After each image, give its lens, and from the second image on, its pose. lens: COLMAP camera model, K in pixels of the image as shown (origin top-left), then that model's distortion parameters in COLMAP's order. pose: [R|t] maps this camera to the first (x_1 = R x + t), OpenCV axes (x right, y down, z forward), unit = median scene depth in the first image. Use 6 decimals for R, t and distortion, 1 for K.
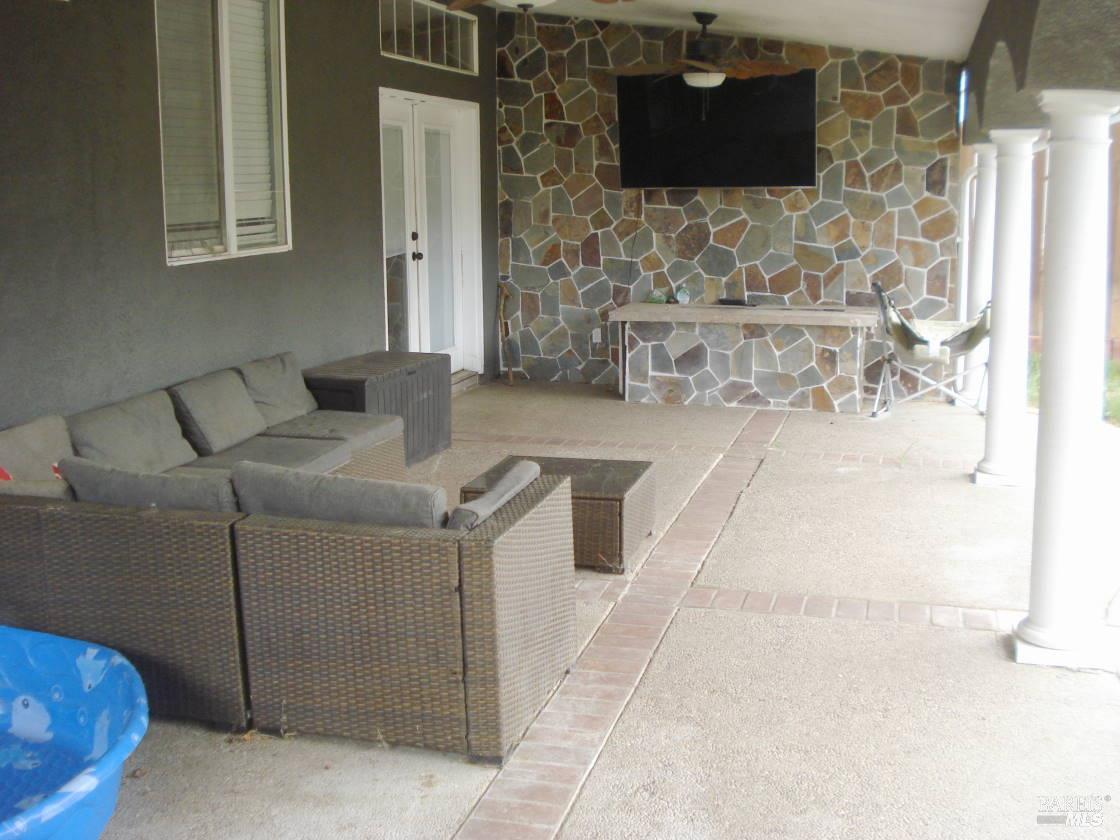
lens RADIAL K [[1308.0, 0, 560.2], [0, 1308.0, 420.1], [0, 0, 1]] dist [-0.102811, 0.000000]
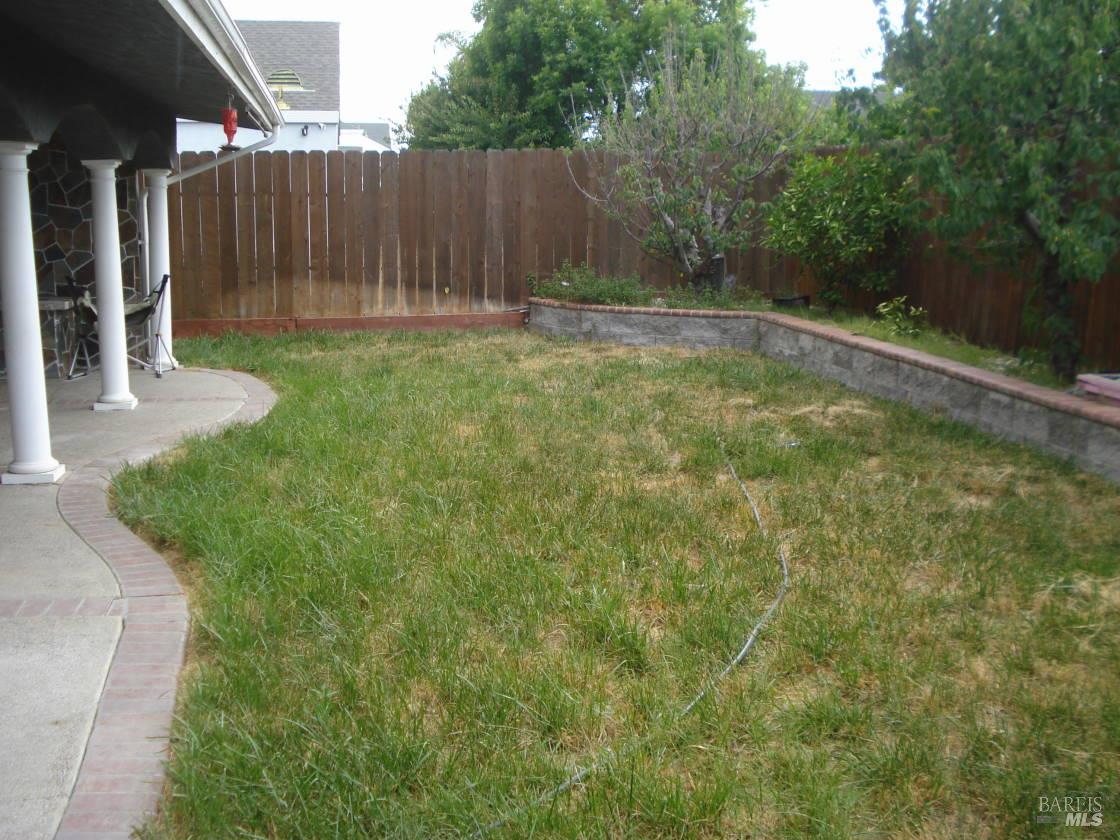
lens RADIAL K [[1308.0, 0, 559.9], [0, 1308.0, 418.9], [0, 0, 1]] dist [-0.102811, 0.000000]
pose [[0.908881, -0.058005, 0.413001, 0.144348], [0.064938, 0.997886, -0.002757, 0.068247], [-0.411968, 0.029325, 0.910726, -0.349558]]
